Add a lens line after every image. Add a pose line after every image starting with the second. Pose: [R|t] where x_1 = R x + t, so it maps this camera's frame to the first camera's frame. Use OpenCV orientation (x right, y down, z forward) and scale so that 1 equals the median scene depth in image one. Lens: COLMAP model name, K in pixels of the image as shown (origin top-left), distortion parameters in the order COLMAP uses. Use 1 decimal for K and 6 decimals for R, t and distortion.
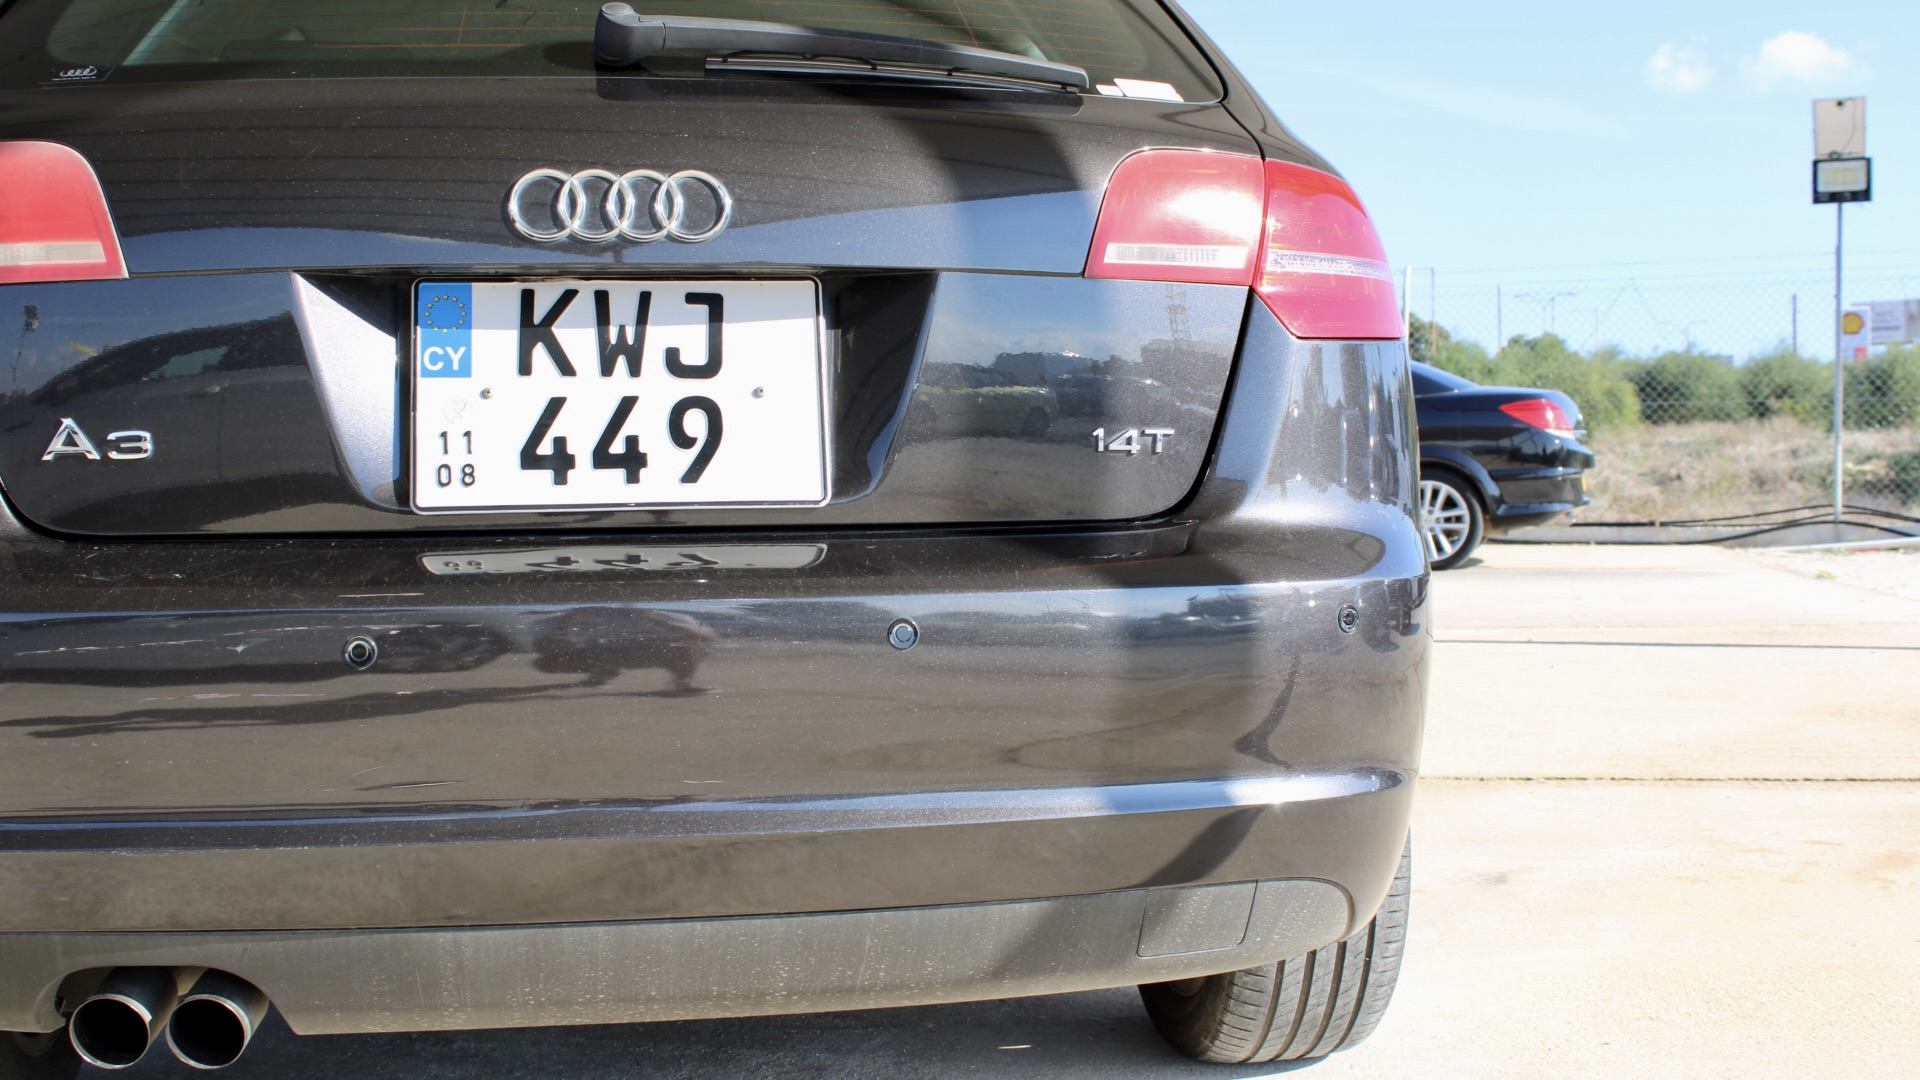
lens RADIAL K [[2120.4, 0, 958.4], [0, 2120.4, 526.1], [0, 0, 1]] dist [-0.090037, 0.000000]
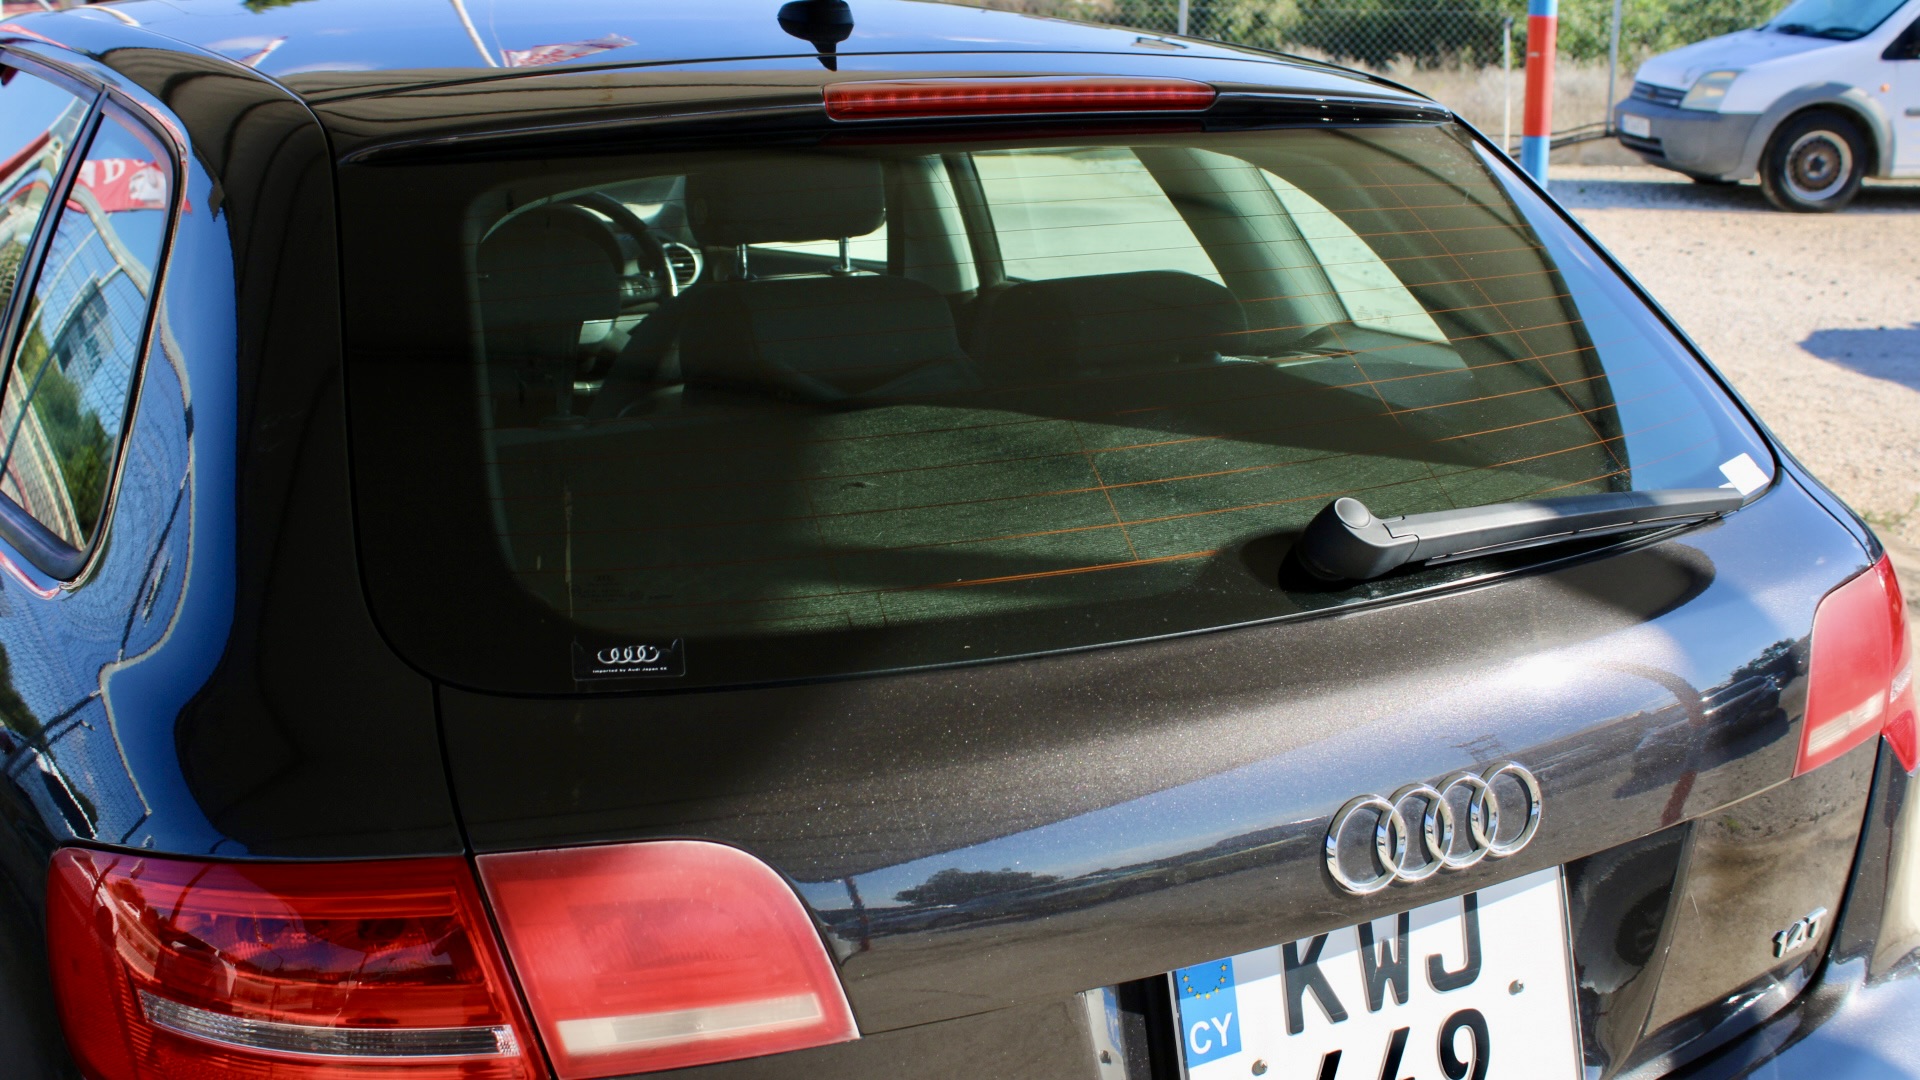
lens RADIAL K [[2120.4, 0, 954.6], [0, 2120.4, 542.0], [0, 0, 1]] dist [-0.090037, 0.000000]
pose [[0.932665, -0.073565, 0.353163, -0.578407], [-0.013206, 0.971368, 0.237214, -0.425741], [-0.360502, -0.225905, 0.904989, 0.382254]]
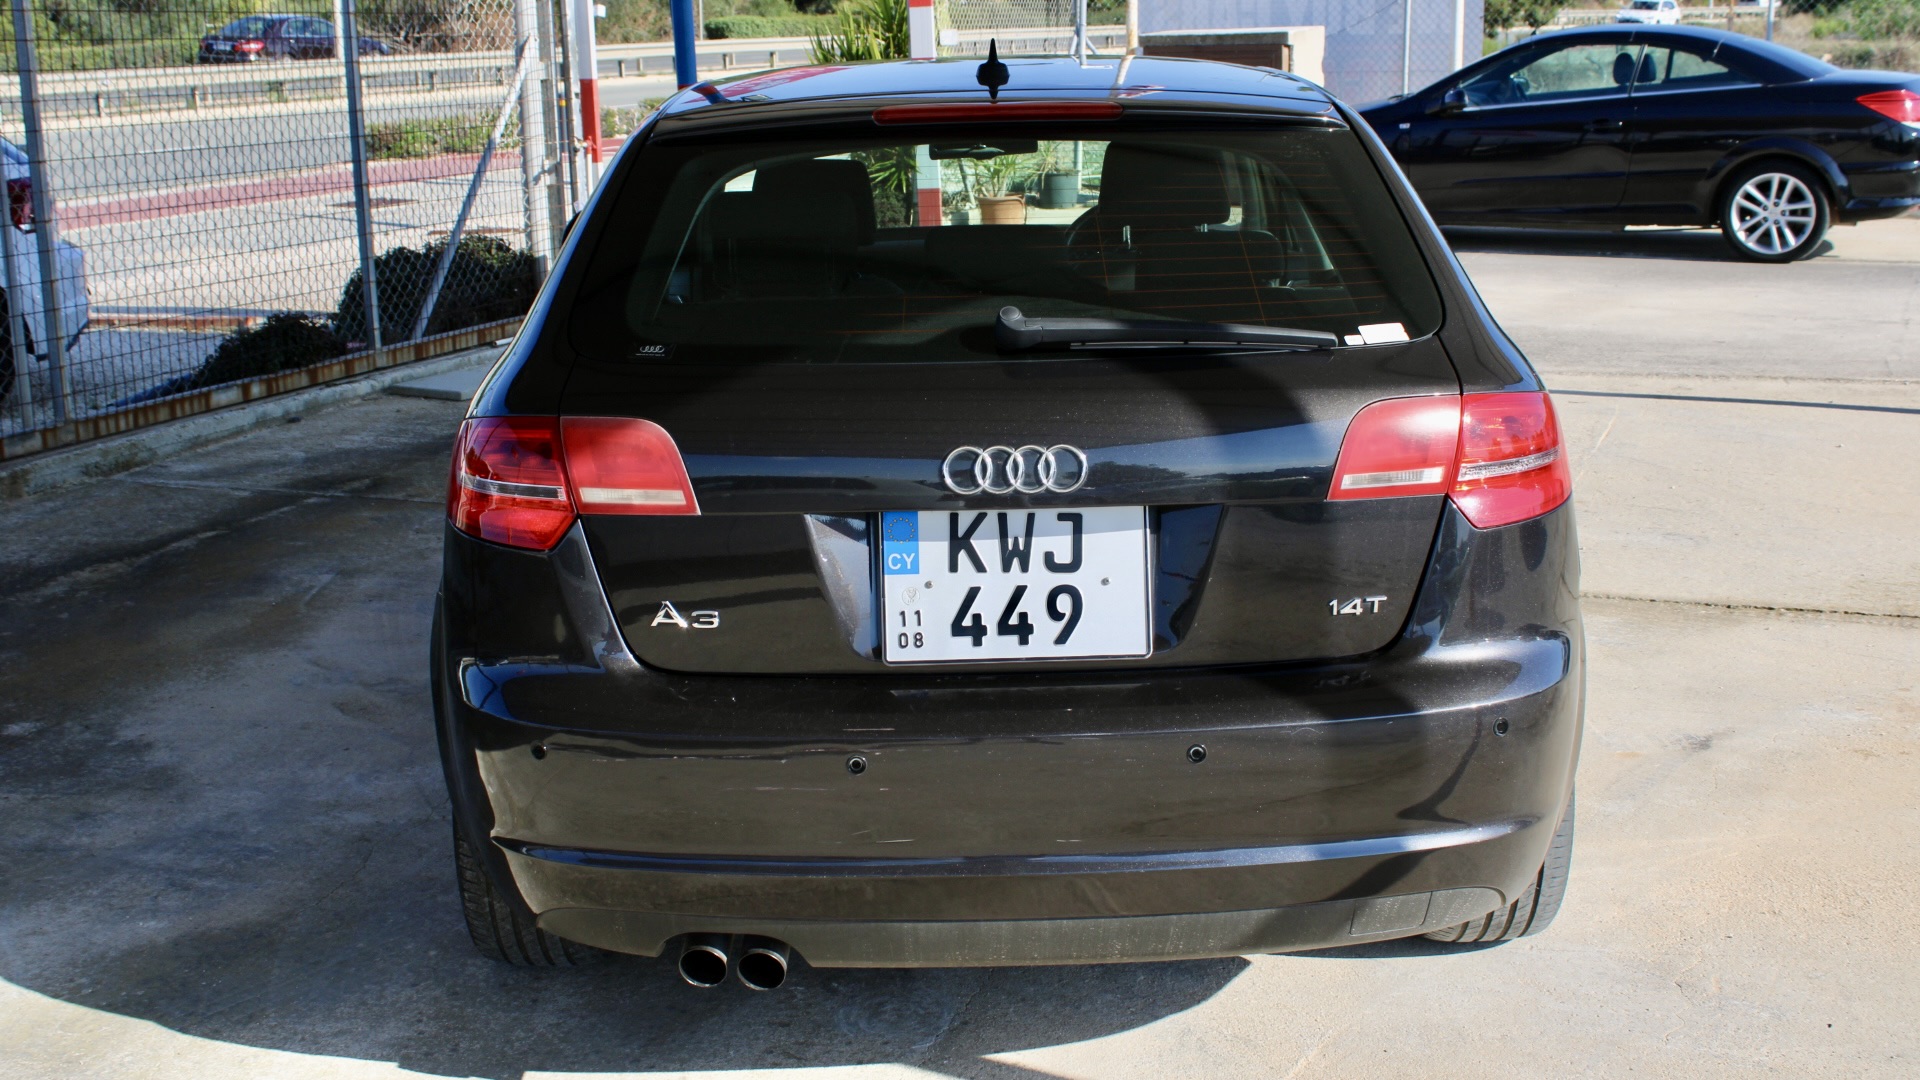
lens RADIAL K [[2165.0, 0, 956.8], [0, 2165.0, 539.4], [0, 0, 1]] dist [-0.080823, 0.000000]
pose [[0.986828, 0.025515, -0.159747, 0.048085], [0.006949, 0.979885, 0.199441, -0.406282], [0.161623, -0.197924, 0.966801, -0.515761]]
